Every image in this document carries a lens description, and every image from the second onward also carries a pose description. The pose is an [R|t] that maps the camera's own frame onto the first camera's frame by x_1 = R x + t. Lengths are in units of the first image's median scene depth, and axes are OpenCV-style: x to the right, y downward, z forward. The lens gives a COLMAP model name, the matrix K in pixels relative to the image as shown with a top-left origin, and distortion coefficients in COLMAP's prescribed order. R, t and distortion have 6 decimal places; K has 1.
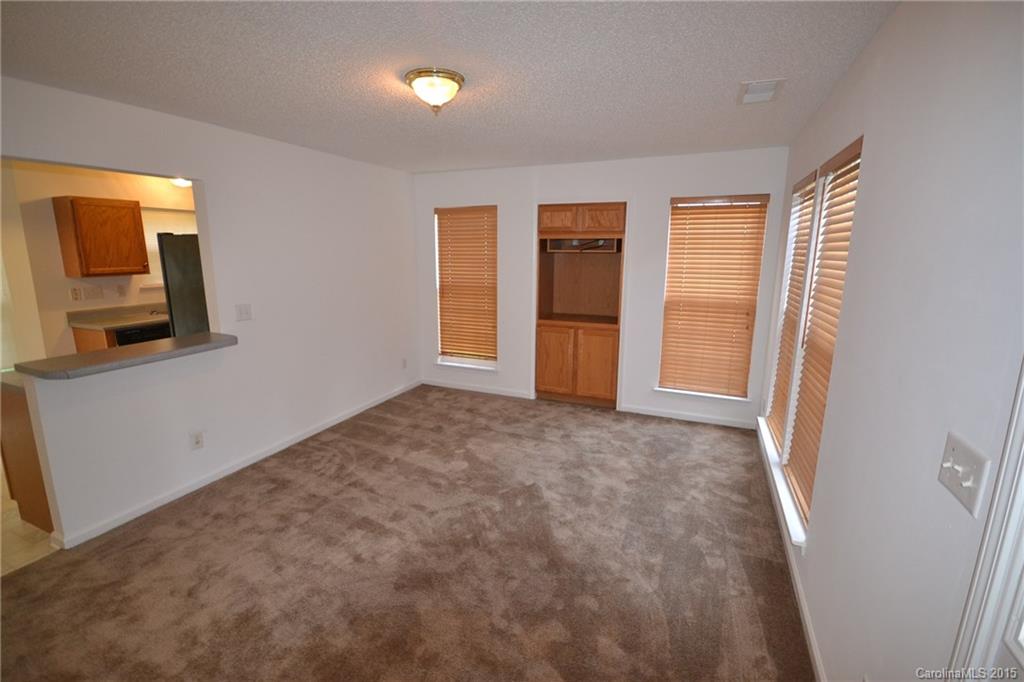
lens RADIAL K [[446.3, 0, 512.9], [0, 446.3, 341.4], [0, 0, 1]] dist [-0.003497, -0.001768]
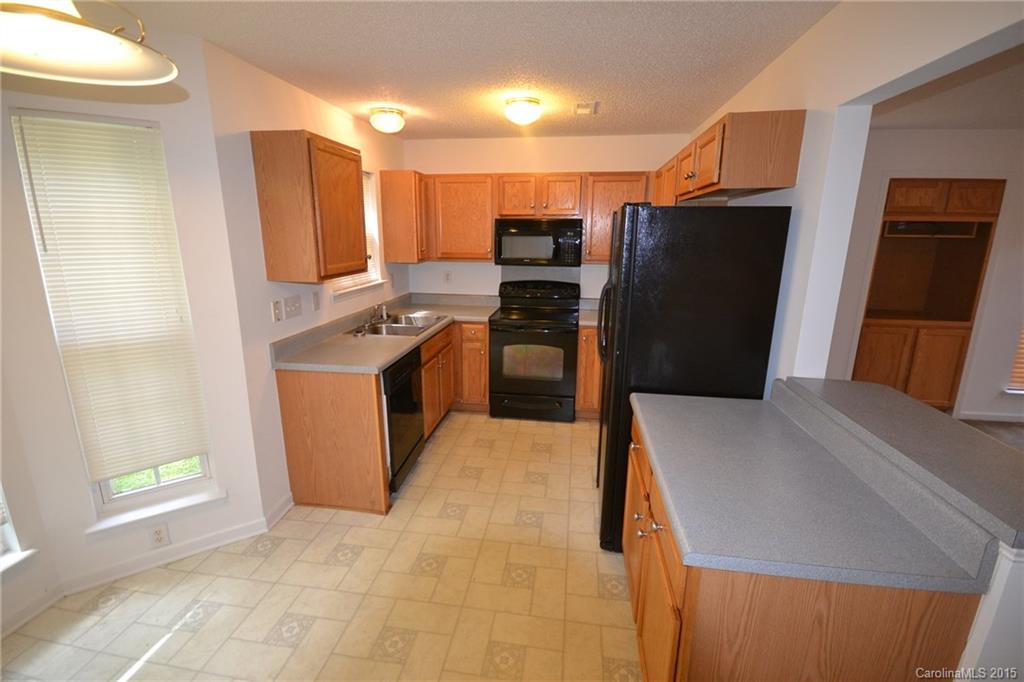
lens RADIAL K [[446.3, 0, 507.4], [0, 446.3, 341.5], [0, 0, 1]] dist [-0.003497, -0.001768]
pose [[0.968388, -0.055807, 0.243124, -0.845196], [0.044103, 0.997603, 0.053325, -0.084735], [-0.245517, -0.040917, 0.968528, 0.378193]]
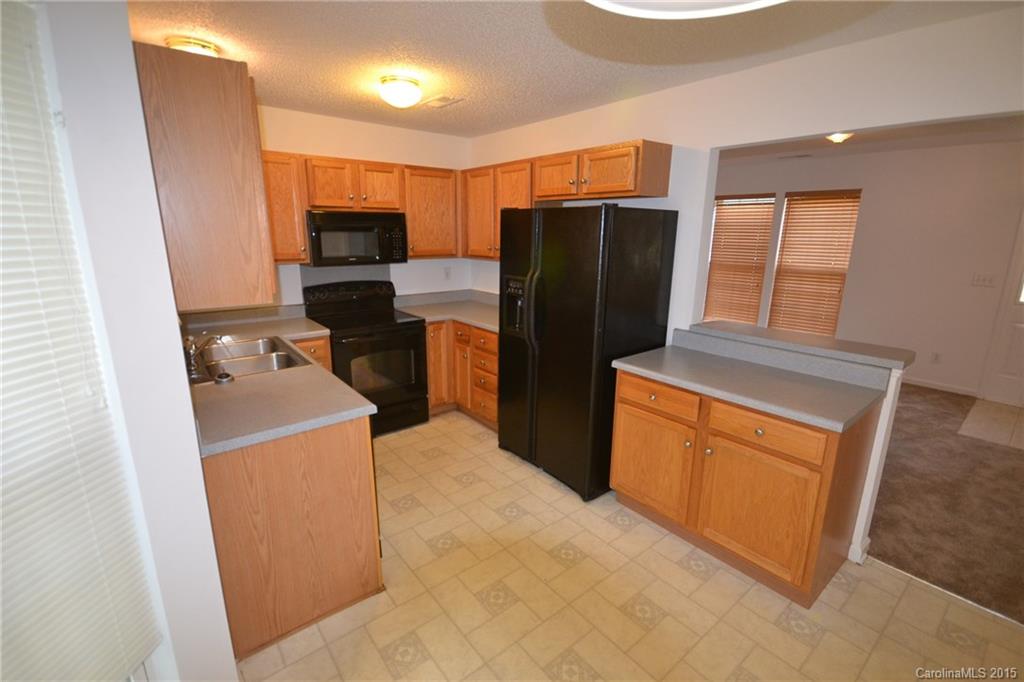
lens RADIAL K [[446.3, 0, 505.7], [0, 446.3, 342.3], [0, 0, 1]] dist [-0.003497, -0.001768]
pose [[0.483037, -0.213347, 0.849210, -1.155504], [0.159984, 0.975039, 0.153959, -0.133473], [-0.860860, 0.061492, 0.505112, 0.629457]]
